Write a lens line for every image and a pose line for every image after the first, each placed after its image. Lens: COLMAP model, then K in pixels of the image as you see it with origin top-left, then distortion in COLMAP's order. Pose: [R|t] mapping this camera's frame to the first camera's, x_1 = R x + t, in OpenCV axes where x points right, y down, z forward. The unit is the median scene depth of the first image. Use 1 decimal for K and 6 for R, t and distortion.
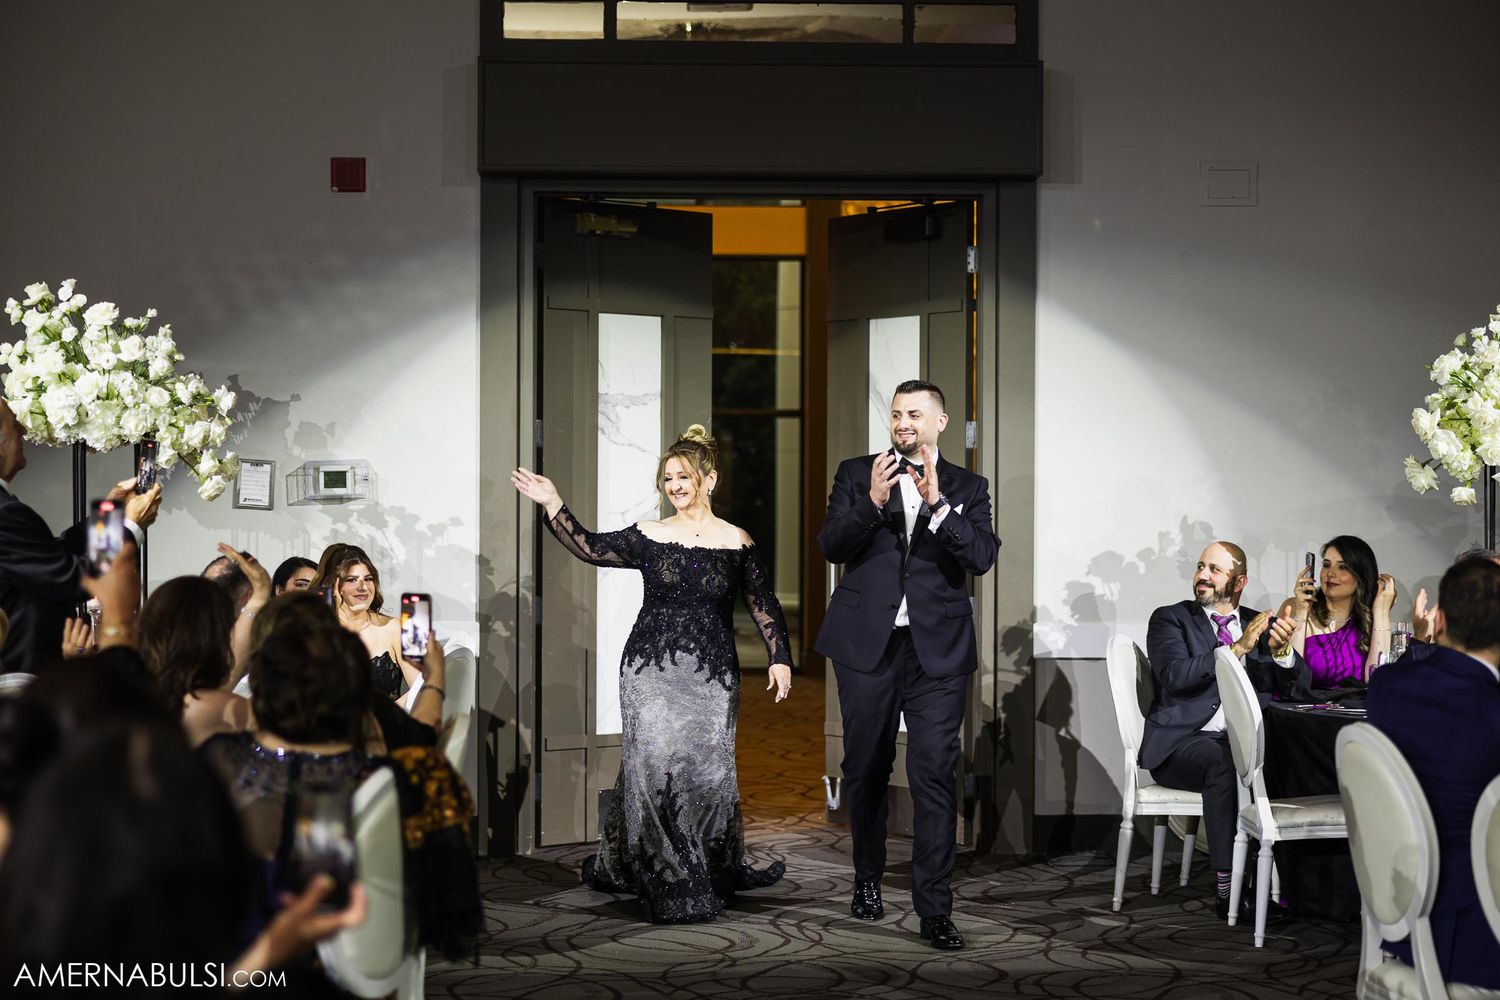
lens RADIAL K [[2663.3, 0, 681.3], [0, 2663.3, 509.5], [0, 0, 1]] dist [-0.021402, 0.180362]
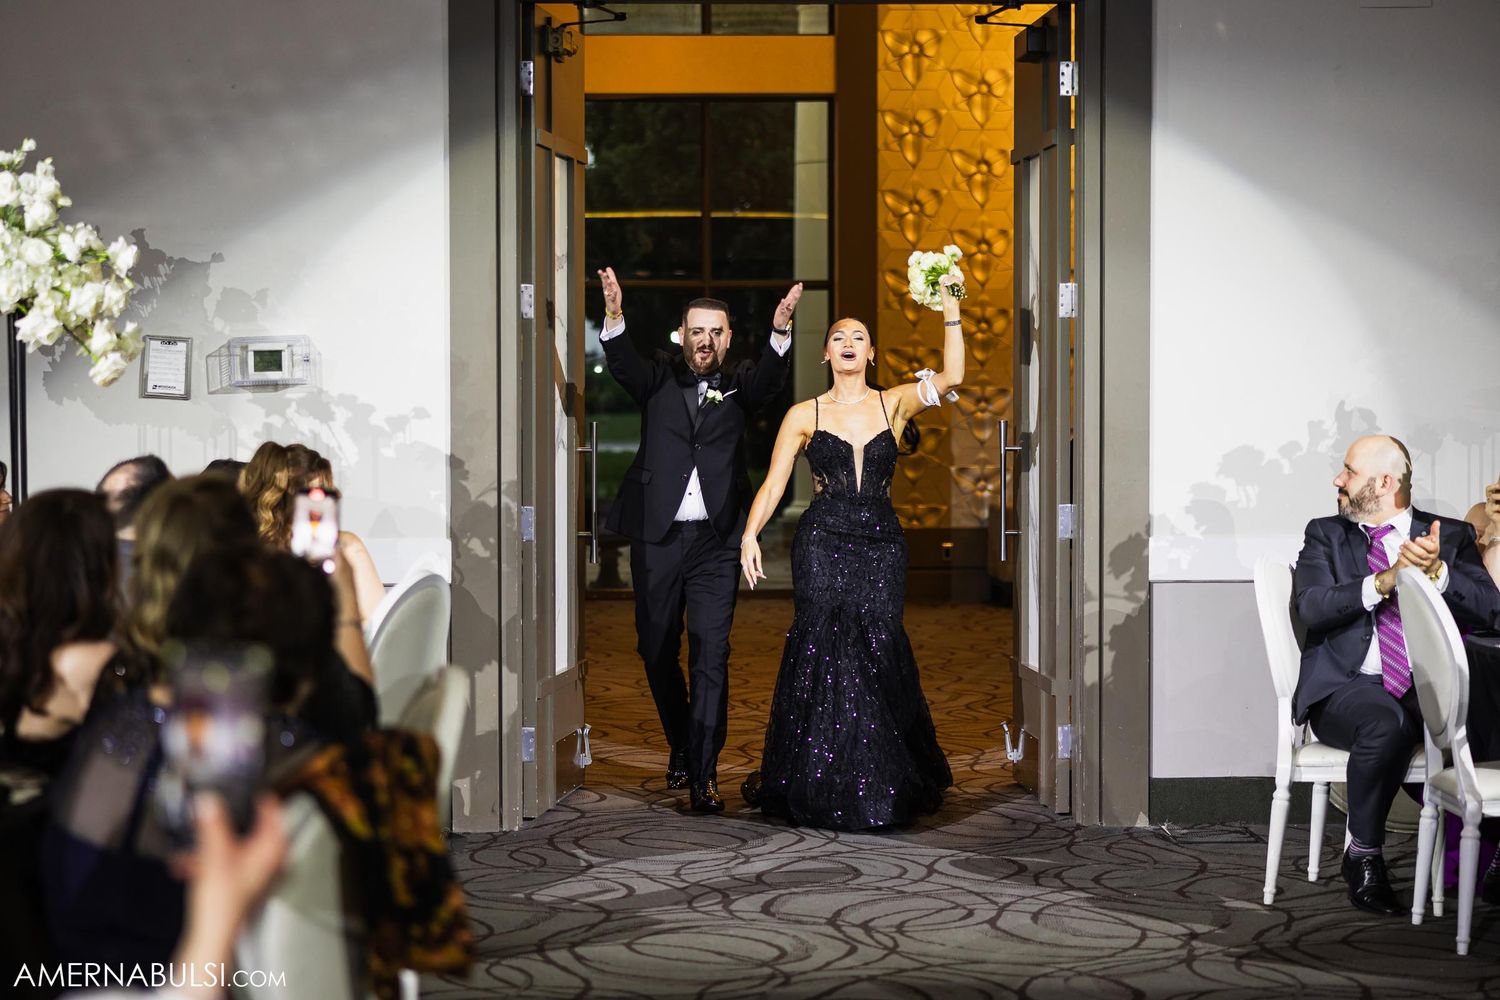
lens RADIAL K [[3007.8, 0, 646.1], [0, 3007.8, 496.5], [0, 0, 1]] dist [-0.003488, 0.057181]
pose [[0.999961, -0.005615, -0.006855, -0.011759], [0.005818, 0.999535, 0.029946, 0.003013], [0.006684, -0.029985, 0.999528, 0.106494]]
